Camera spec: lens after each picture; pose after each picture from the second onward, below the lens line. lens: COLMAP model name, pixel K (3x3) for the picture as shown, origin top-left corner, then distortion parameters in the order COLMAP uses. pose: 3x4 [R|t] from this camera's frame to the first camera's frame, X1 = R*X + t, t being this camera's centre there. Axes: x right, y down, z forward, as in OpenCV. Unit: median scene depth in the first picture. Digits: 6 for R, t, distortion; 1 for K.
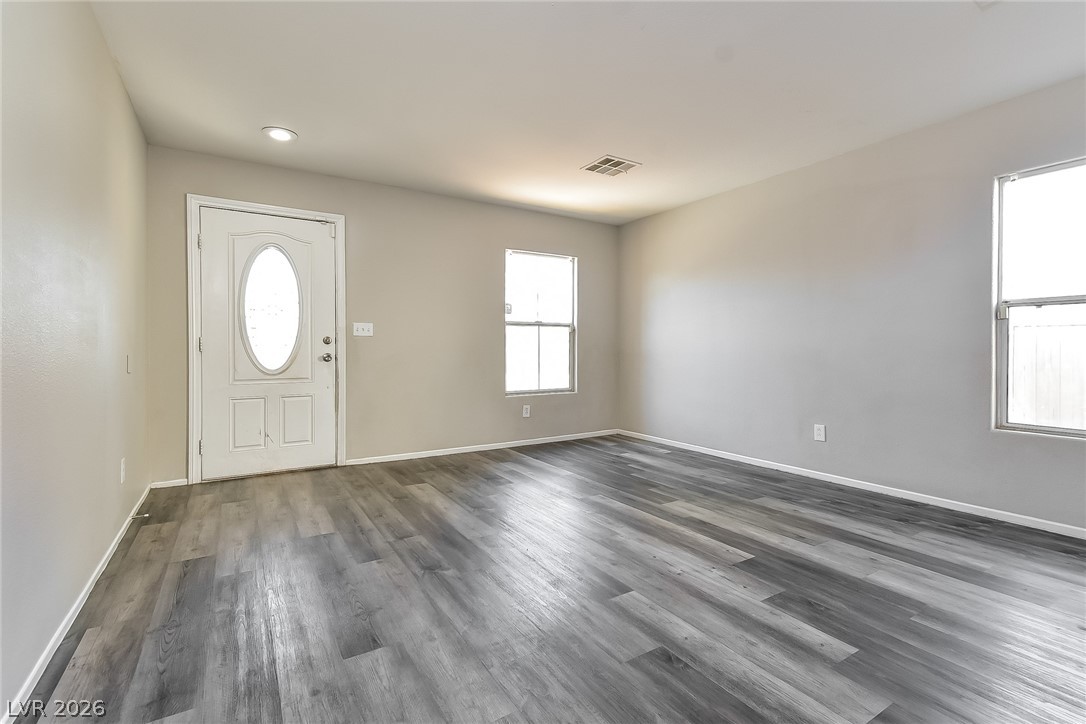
lens RADIAL K [[496.7, 0, 545.8], [0, 496.7, 358.0], [0, 0, 1]] dist [0.000470, -0.000218]
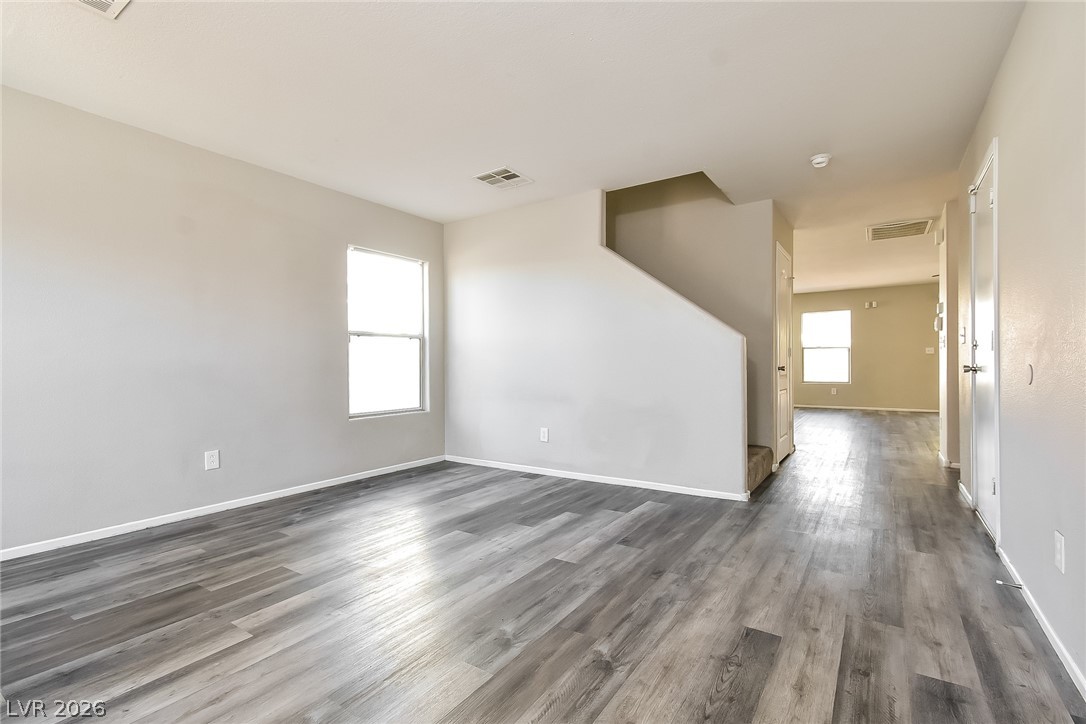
lens RADIAL K [[496.7, 0, 545.8], [0, 496.7, 358.0], [0, 0, 1]] dist [0.000470, -0.000218]
pose [[-0.403384, 0.007818, 0.914997, -0.895170], [0.027358, 0.999620, 0.003520, -0.037681], [-0.914622, 0.026452, -0.403445, 1.402156]]
